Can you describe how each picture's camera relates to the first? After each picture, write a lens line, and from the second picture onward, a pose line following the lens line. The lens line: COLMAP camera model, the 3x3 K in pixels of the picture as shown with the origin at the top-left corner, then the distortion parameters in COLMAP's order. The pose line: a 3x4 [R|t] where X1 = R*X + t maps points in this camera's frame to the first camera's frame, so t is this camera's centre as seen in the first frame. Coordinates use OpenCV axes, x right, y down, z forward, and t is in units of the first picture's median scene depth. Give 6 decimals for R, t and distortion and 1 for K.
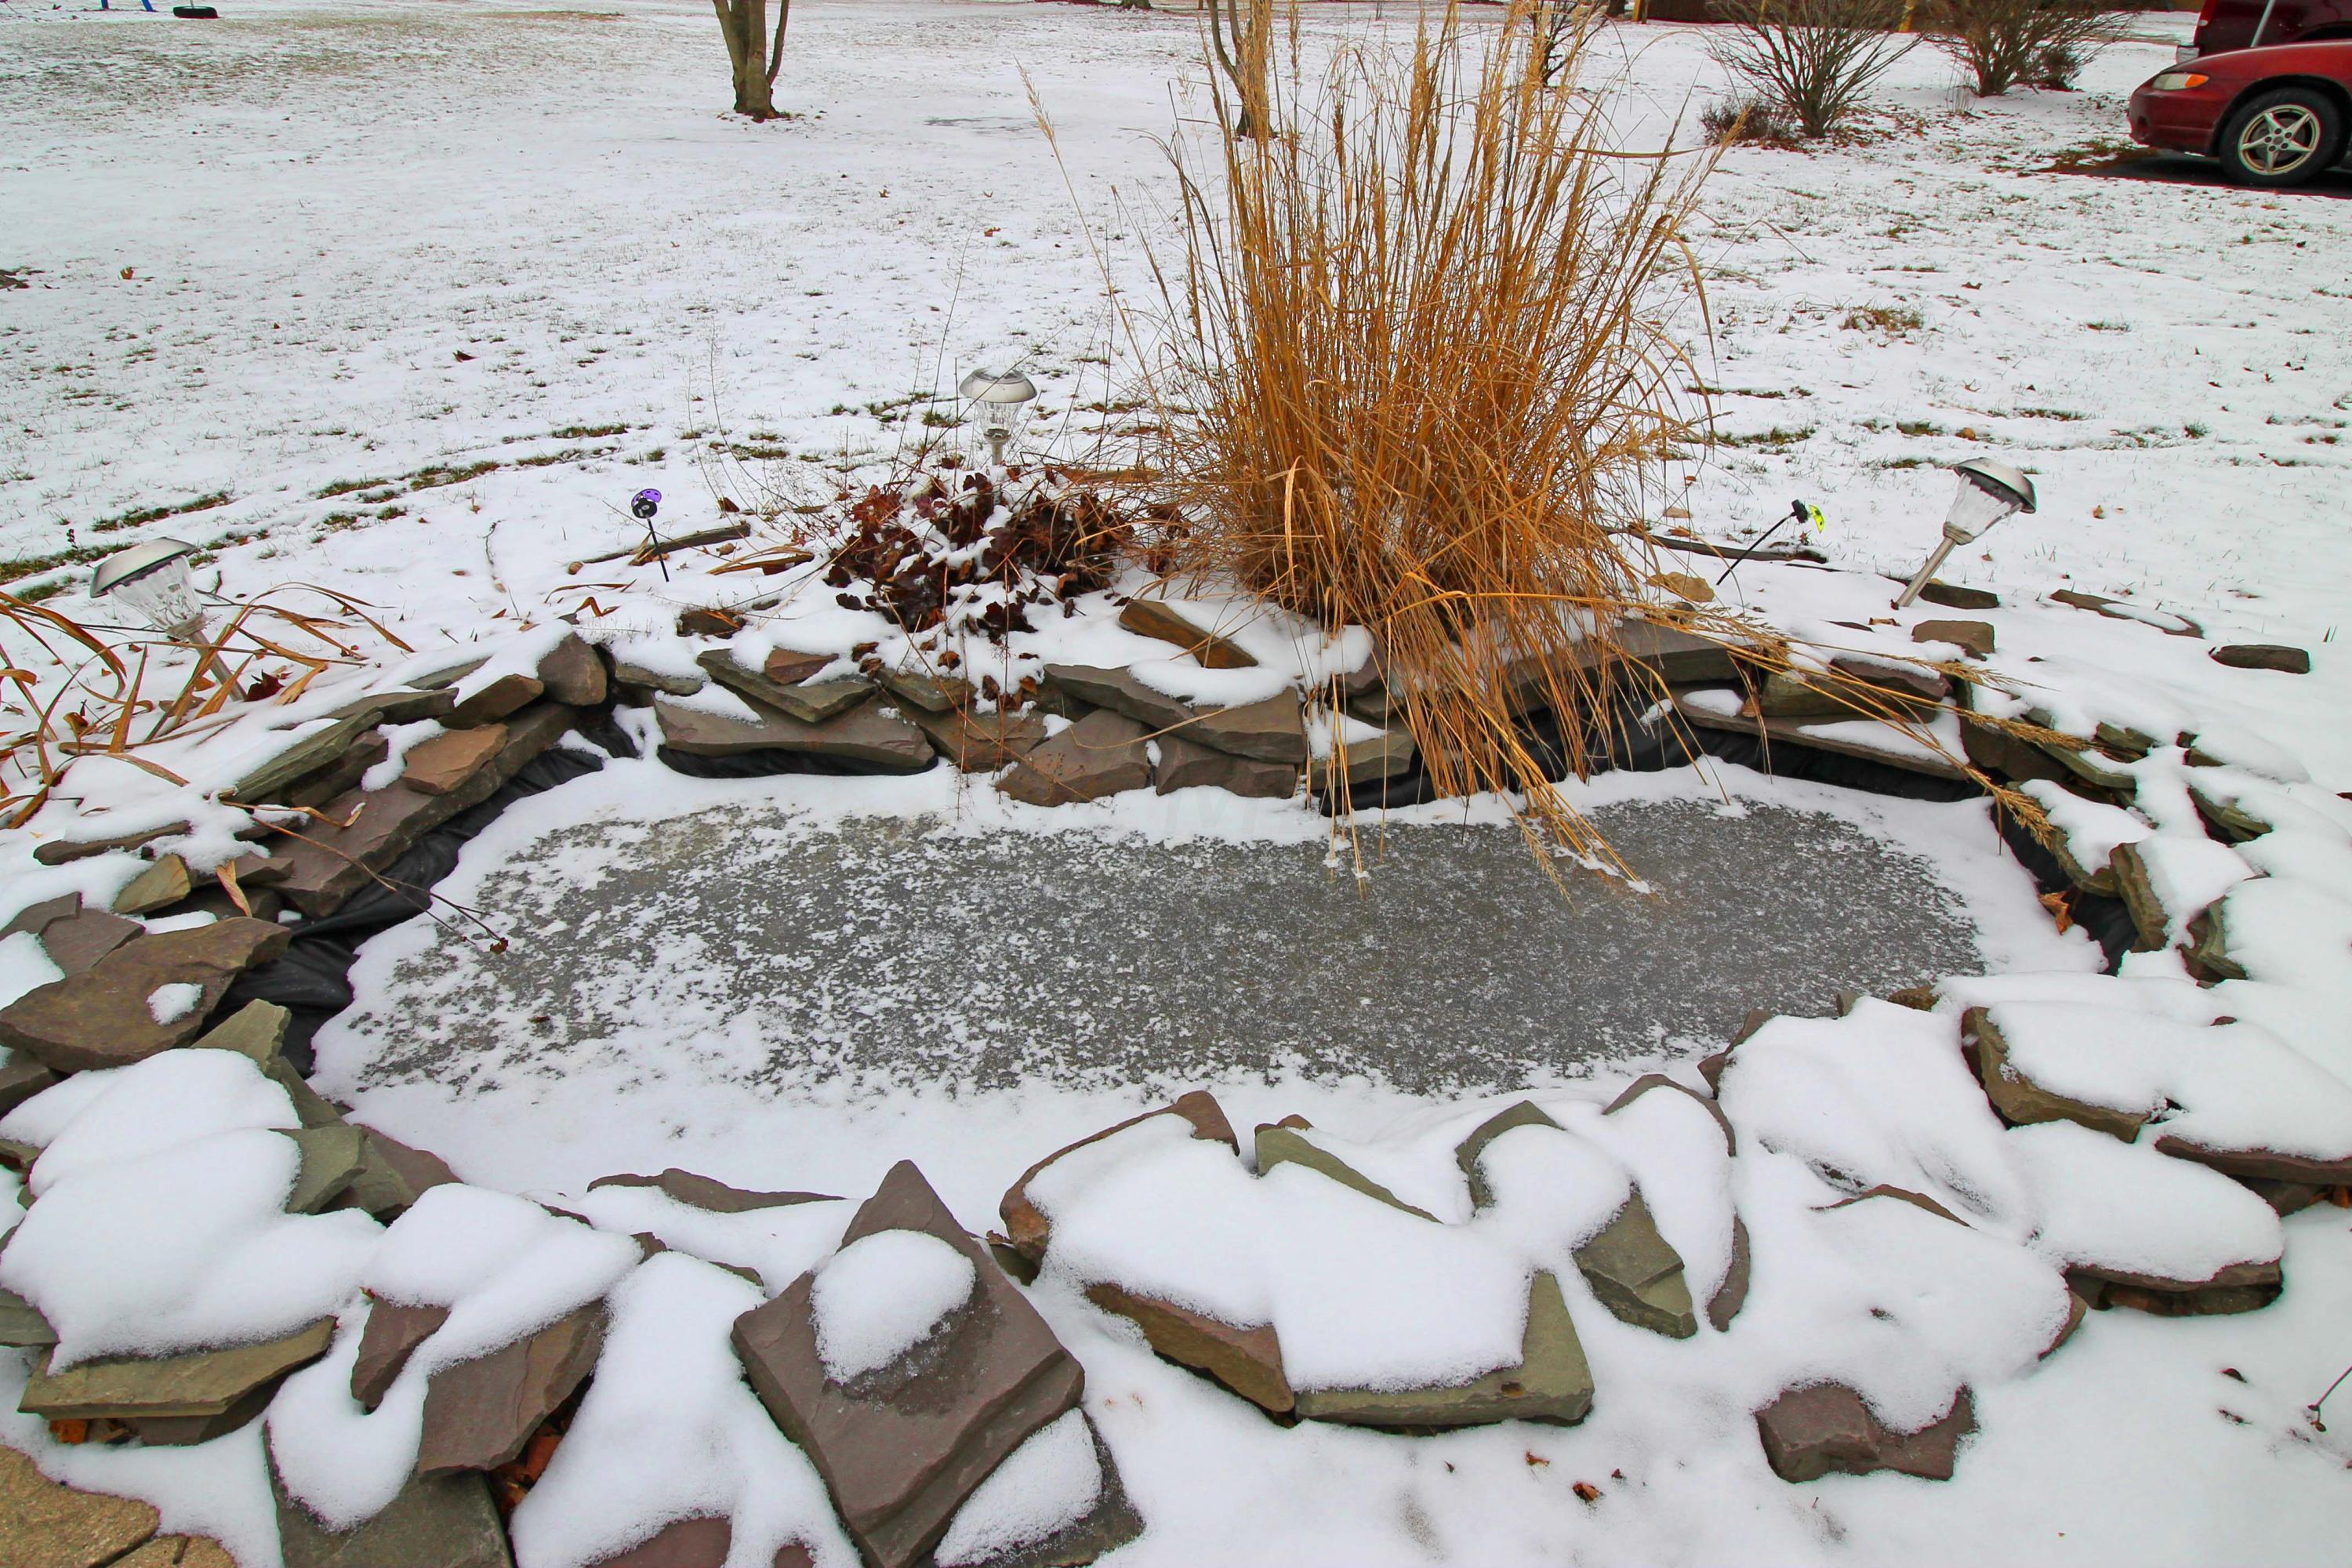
lens RADIAL K [[1342.7, 0, 1171.0], [0, 1342.7, 786.7], [0, 0, 1]] dist [-0.007436, -0.001321]
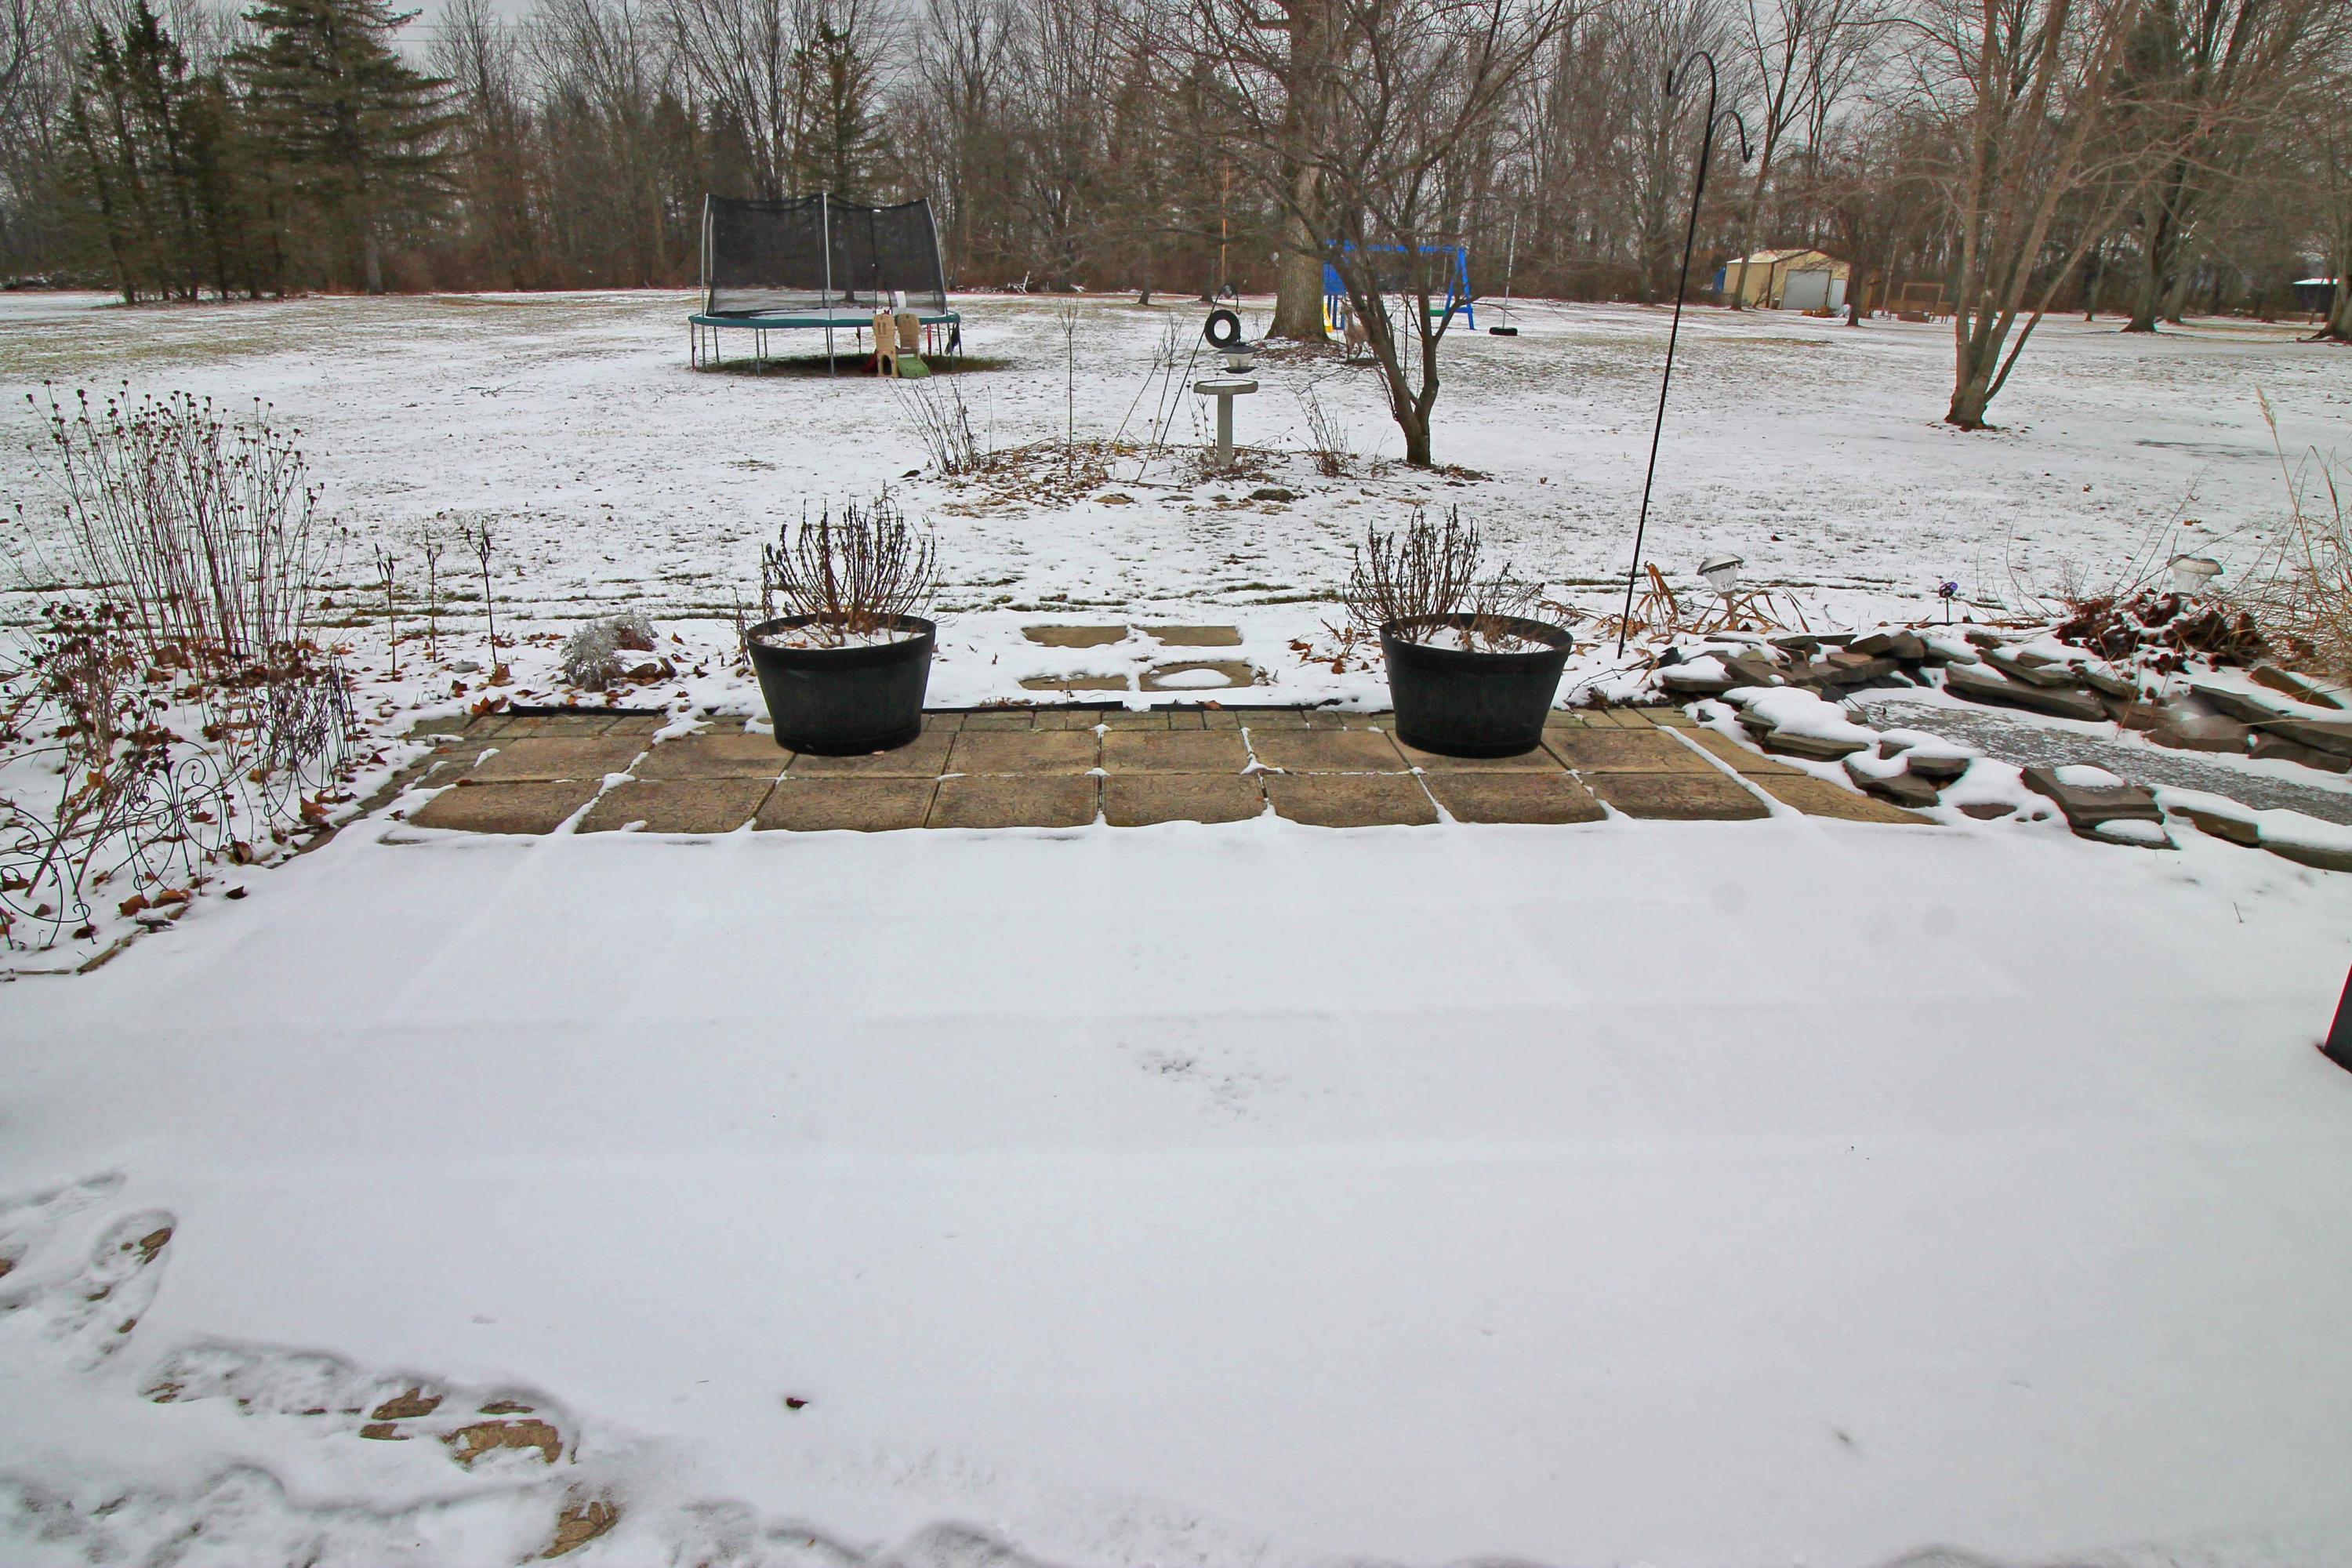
lens RADIAL K [[1342.7, 0, 1175.8], [0, 1342.7, 770.5], [0, 0, 1]] dist [-0.007436, -0.001321]
pose [[0.722738, 0.229471, -0.651915, 0.106703], [-0.361800, 0.929315, -0.073991, 0.593140], [0.588856, 0.289339, 0.754673, -1.033710]]
